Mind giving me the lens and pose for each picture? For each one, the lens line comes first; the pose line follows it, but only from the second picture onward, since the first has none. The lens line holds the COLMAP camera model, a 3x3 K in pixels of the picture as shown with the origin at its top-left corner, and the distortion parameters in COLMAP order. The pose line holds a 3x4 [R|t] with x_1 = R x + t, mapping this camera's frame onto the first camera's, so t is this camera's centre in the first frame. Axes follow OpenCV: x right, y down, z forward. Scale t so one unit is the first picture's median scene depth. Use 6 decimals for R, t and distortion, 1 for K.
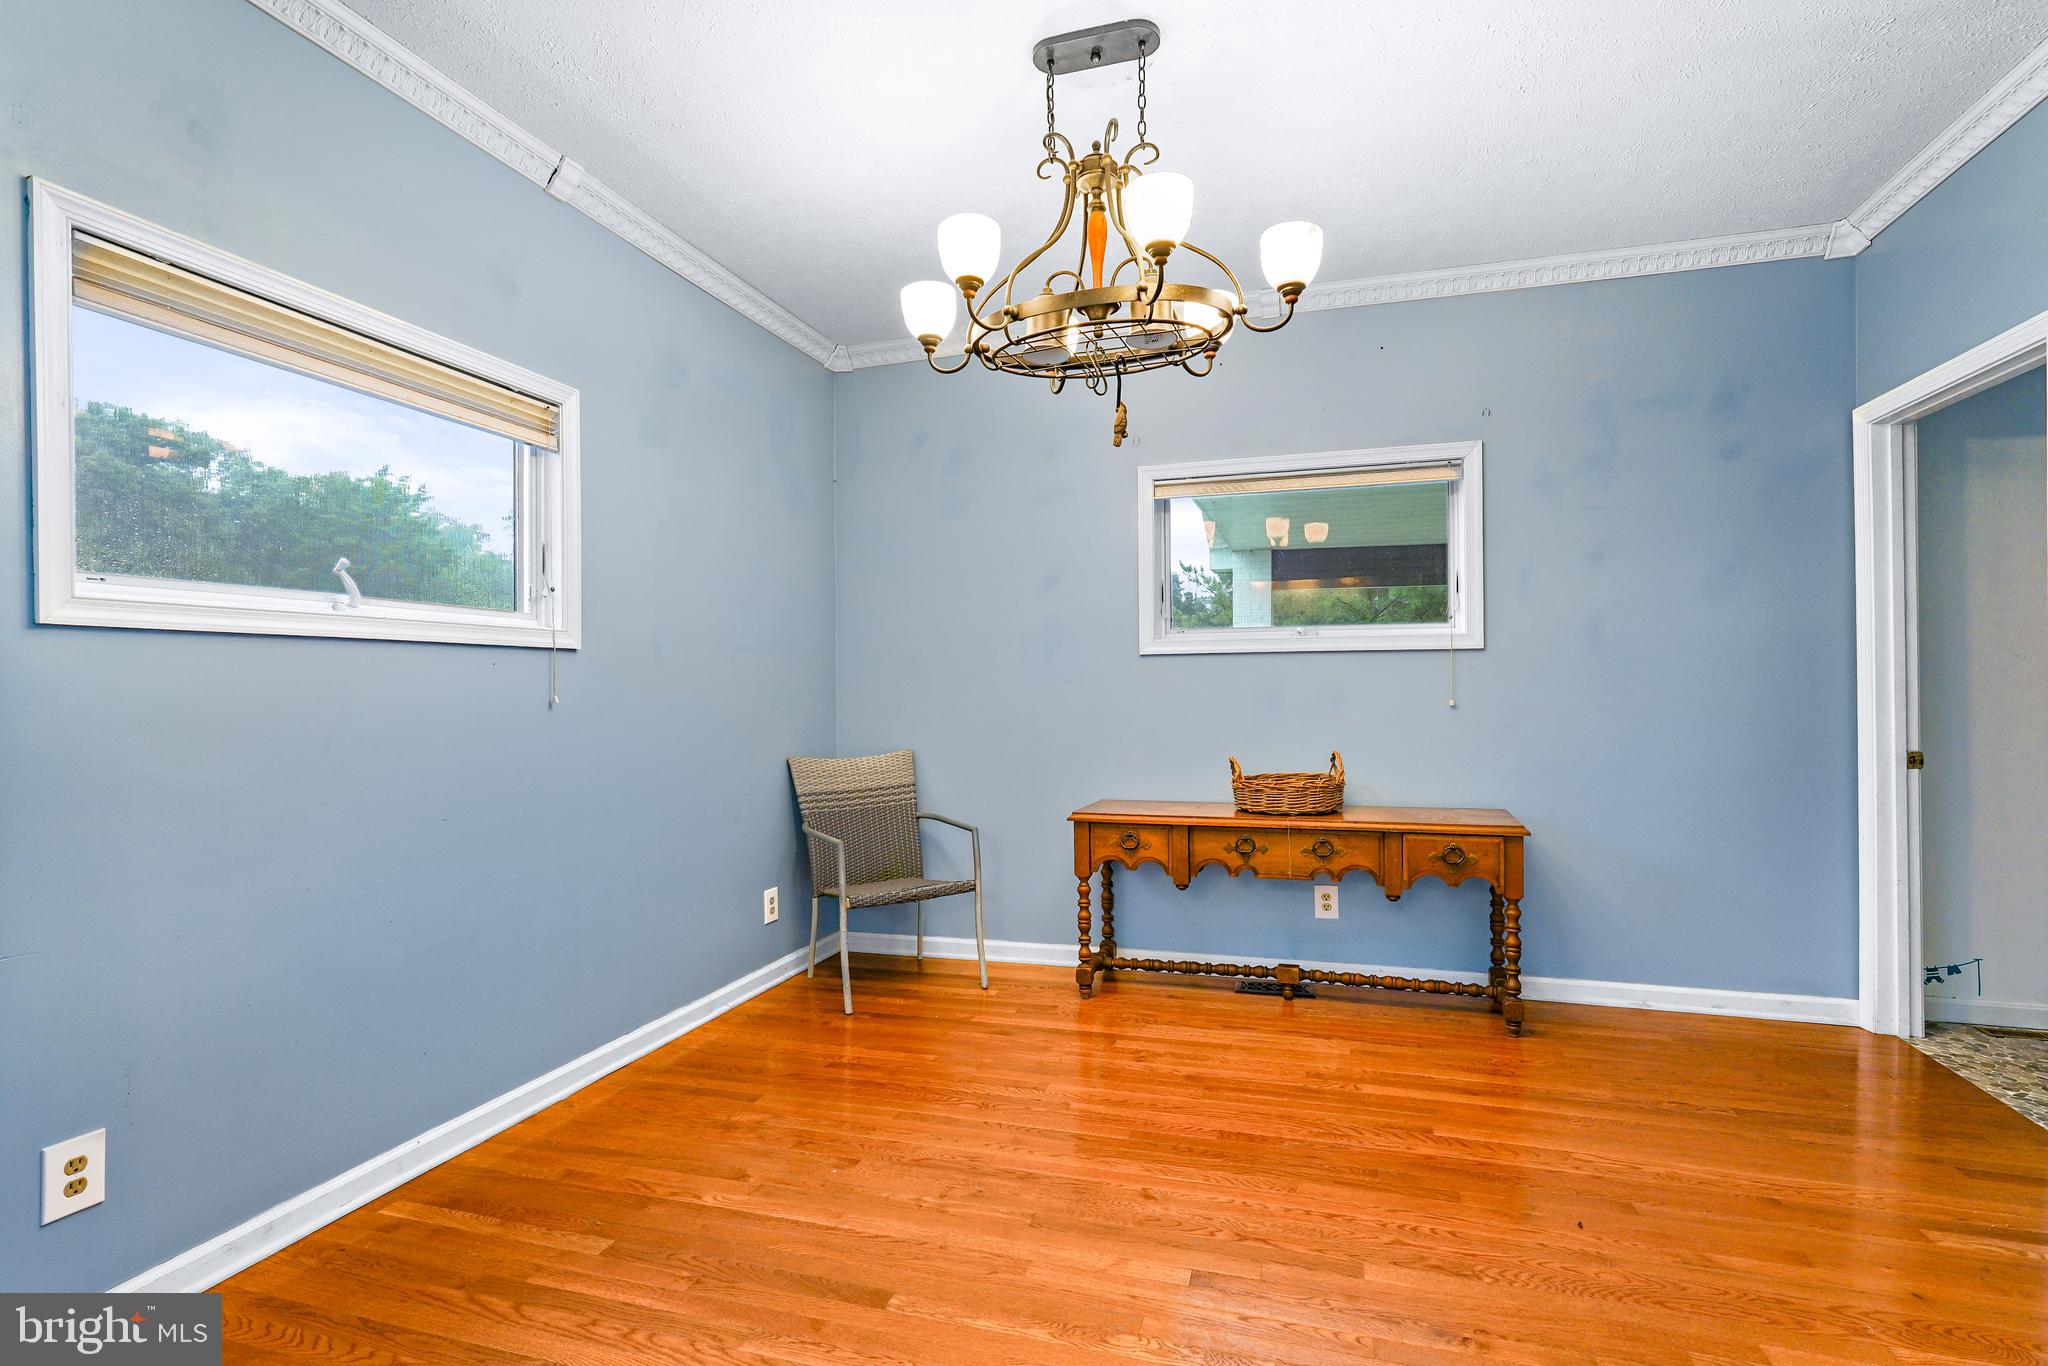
lens RADIAL K [[940.8, 0, 1021.9], [0, 940.8, 686.3], [0, 0, 1]] dist [-0.030392, 0.017118]
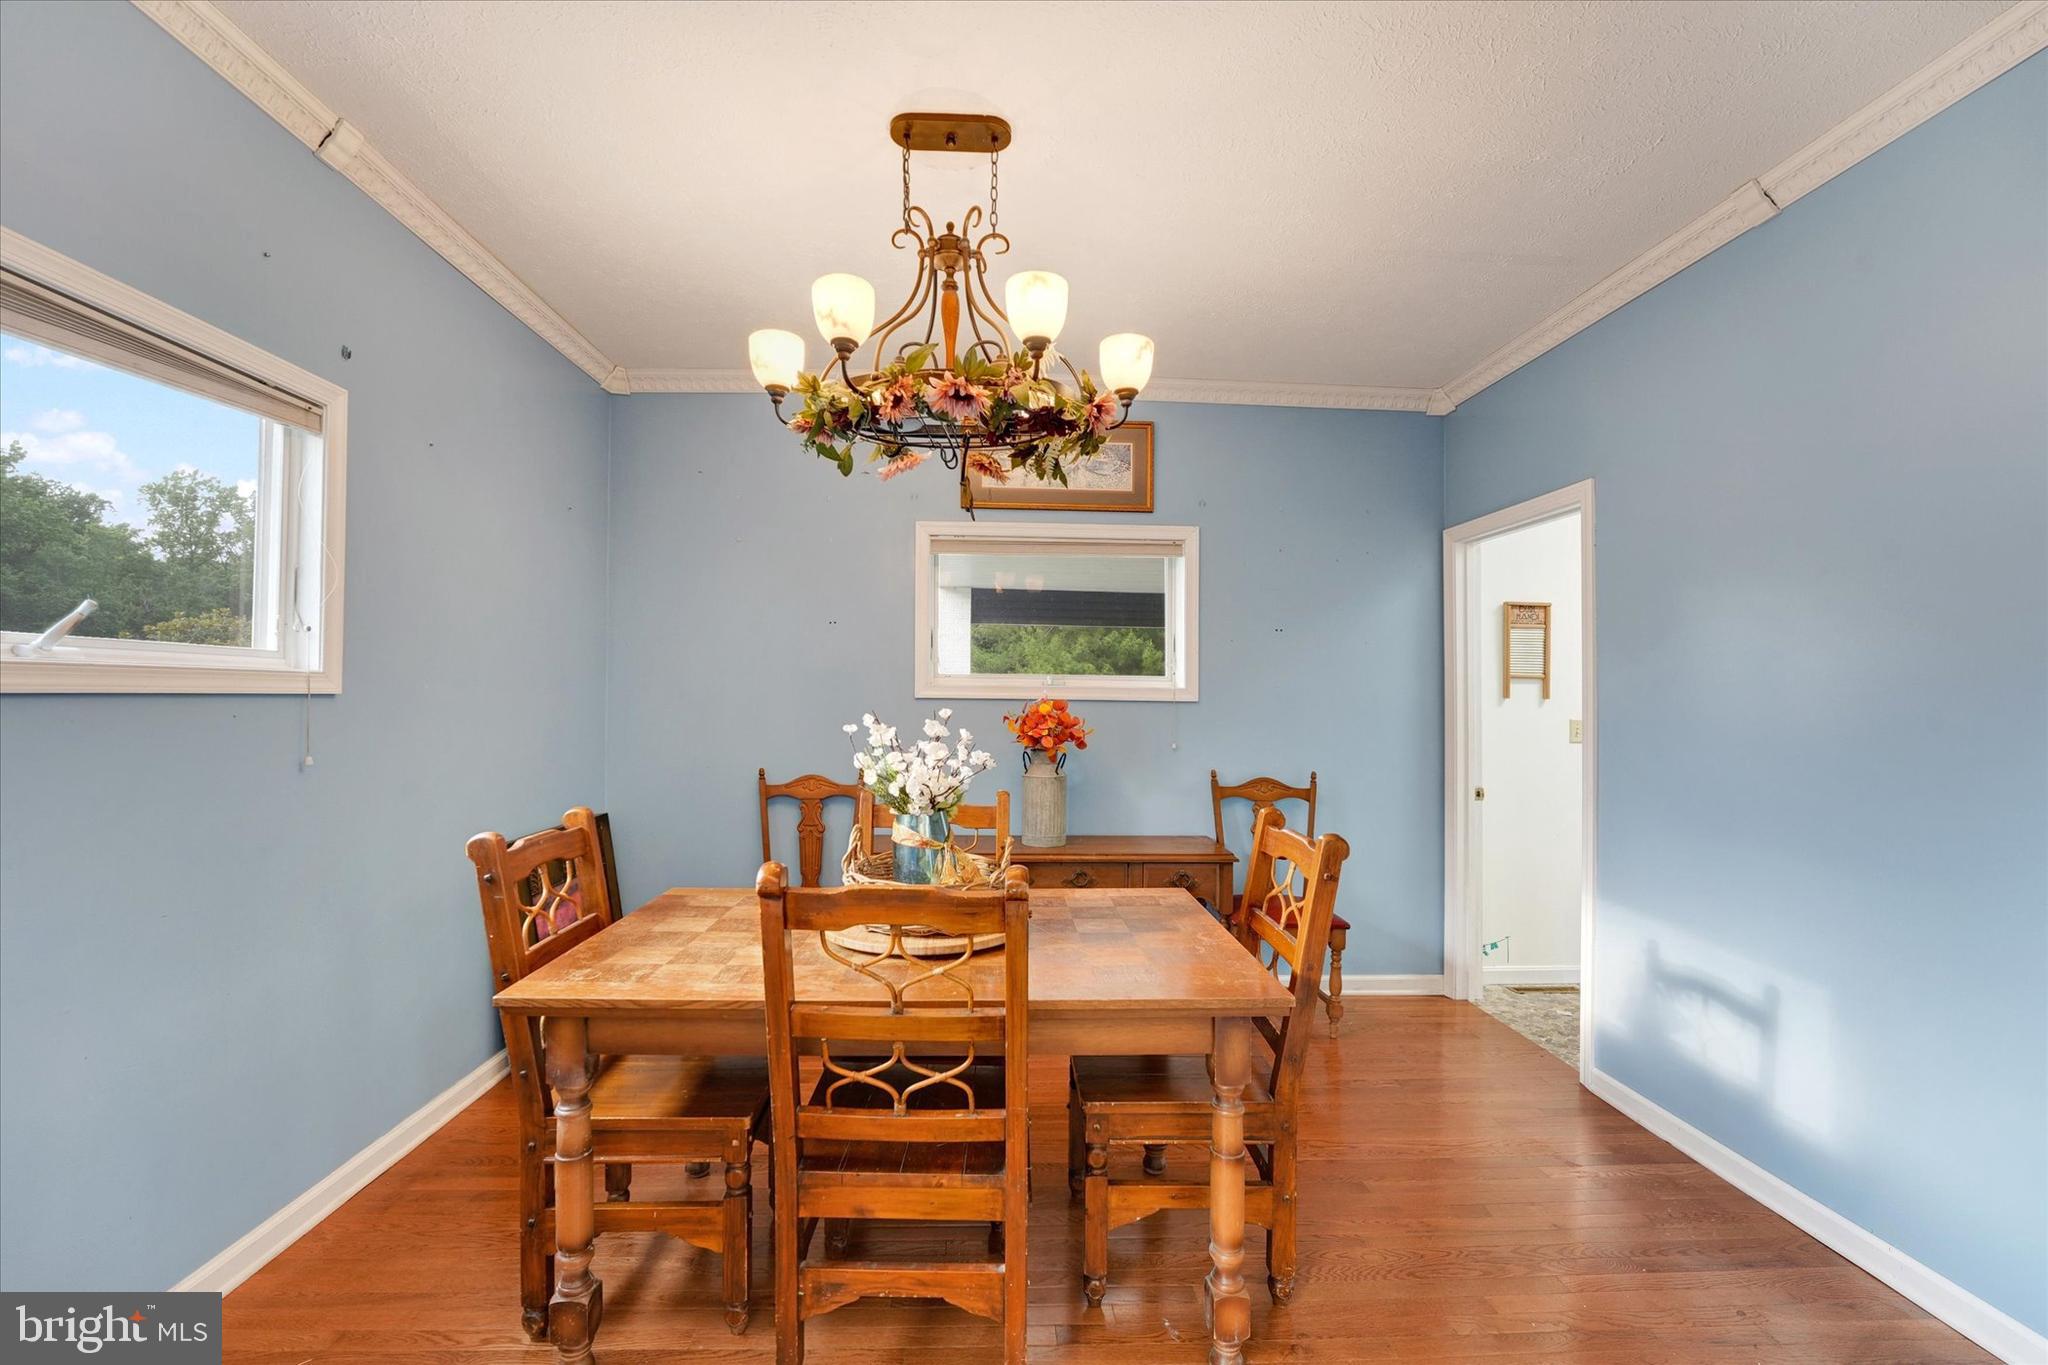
lens RADIAL K [[846.9, 0, 1020.9], [0, 846.9, 702.0], [0, 0, 1]] dist [-0.030922, -0.000958]
pose [[0.948790, 0.032073, 0.314276, -0.120359], [-0.031411, 0.999481, -0.007170, -0.047497], [-0.314343, -0.003069, 0.949305, 0.090220]]
